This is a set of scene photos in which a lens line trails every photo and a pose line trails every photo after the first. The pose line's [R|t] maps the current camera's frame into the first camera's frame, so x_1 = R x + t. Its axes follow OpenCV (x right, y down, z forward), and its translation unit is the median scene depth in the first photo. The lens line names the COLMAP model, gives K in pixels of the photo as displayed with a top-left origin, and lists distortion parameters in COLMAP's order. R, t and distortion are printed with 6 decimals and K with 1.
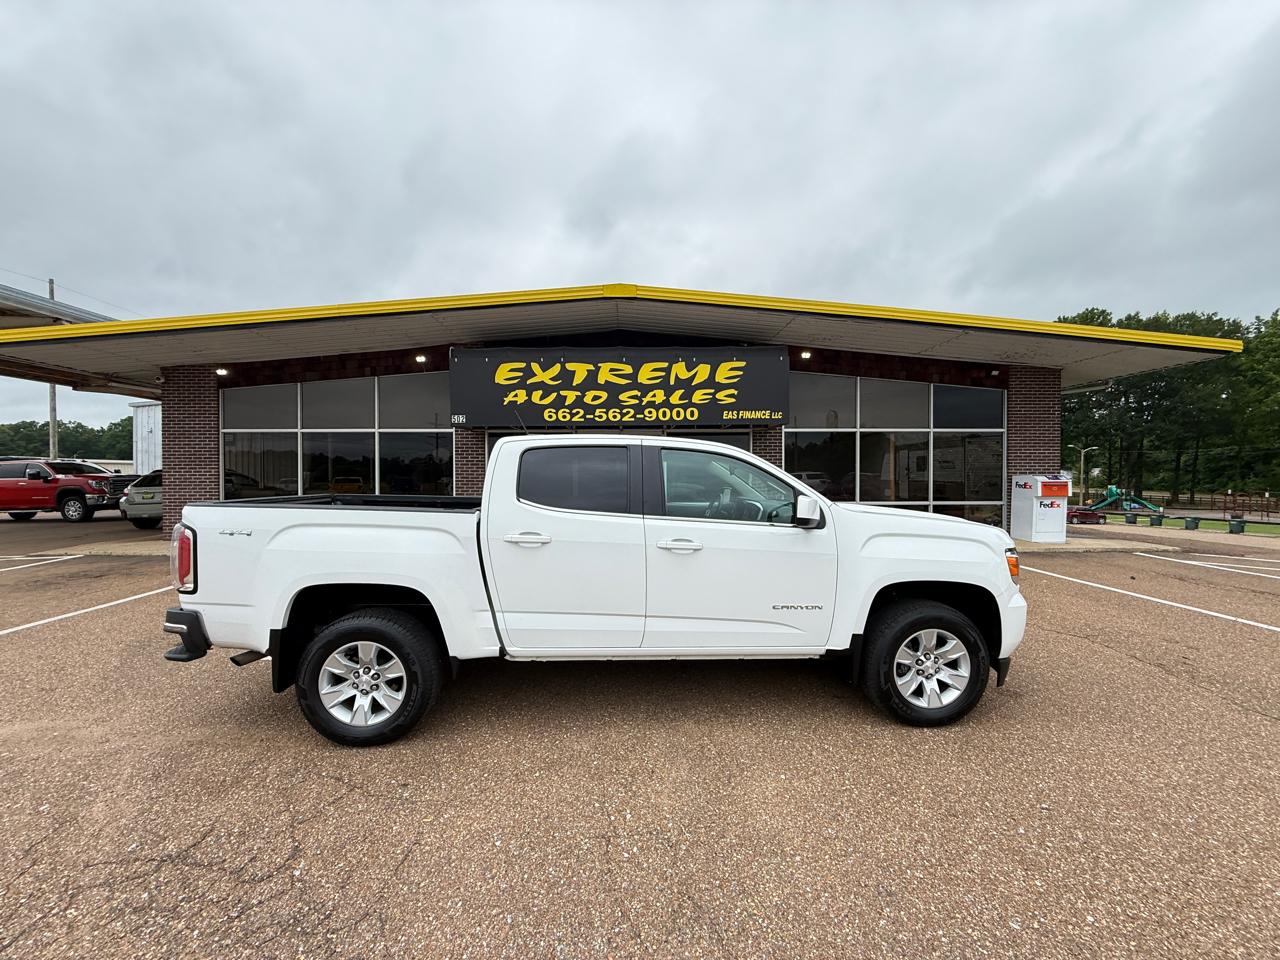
lens RADIAL K [[513.9, 0, 638.5], [0, 513.9, 478.5], [0, 0, 1]] dist [-0.000708, 0.000139]
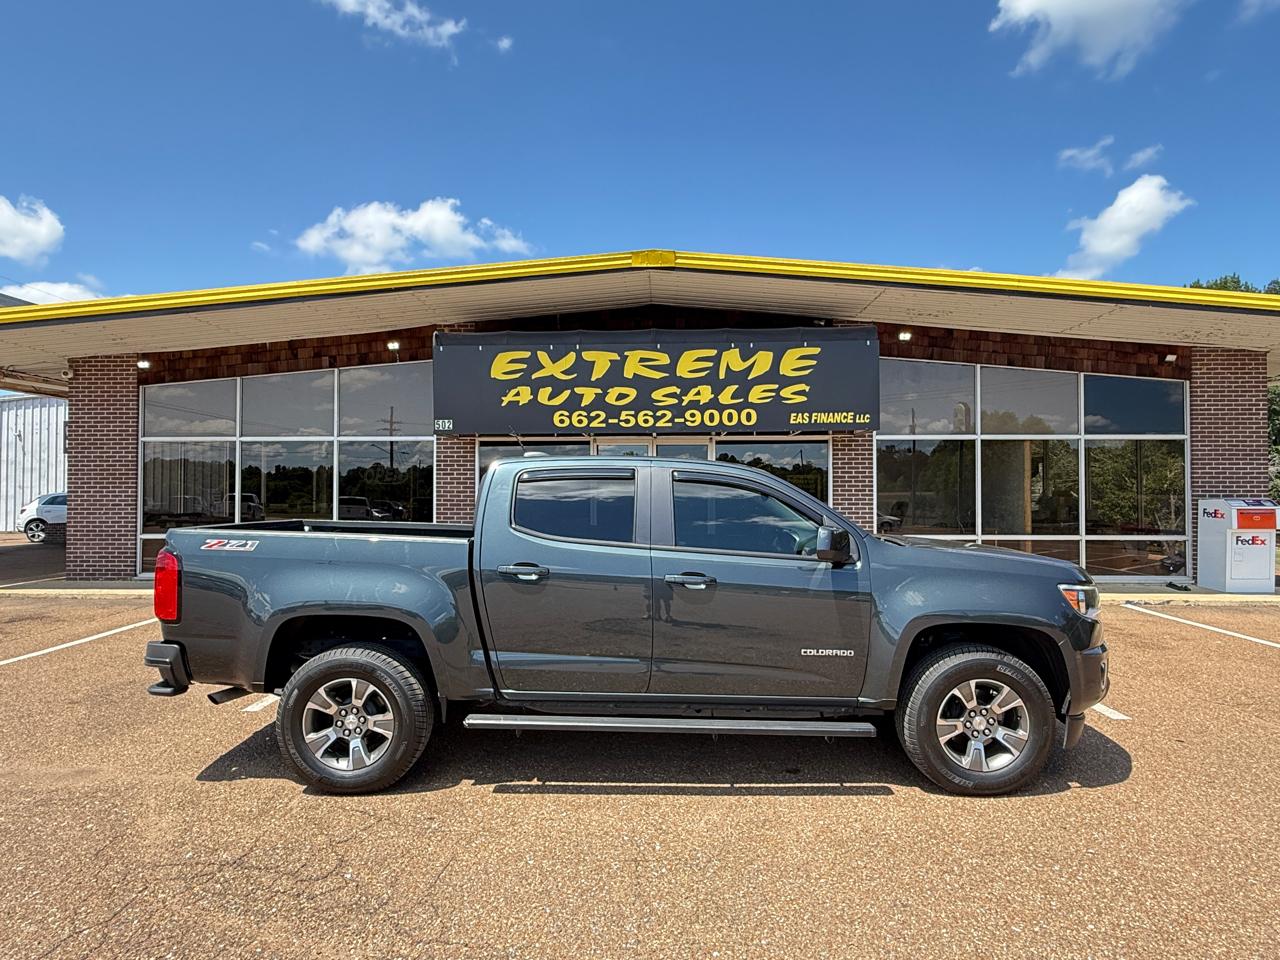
lens RADIAL K [[759.9, 0, 641.0], [0, 759.9, 479.8], [0, 0, 1]] dist [-0.001175, 0.000625]
pose [[0.998588, 0.001565, -0.053095, 0.006129], [-0.002960, 0.999652, -0.026202, -0.004071], [0.053036, 0.026322, 0.998246, -0.119281]]
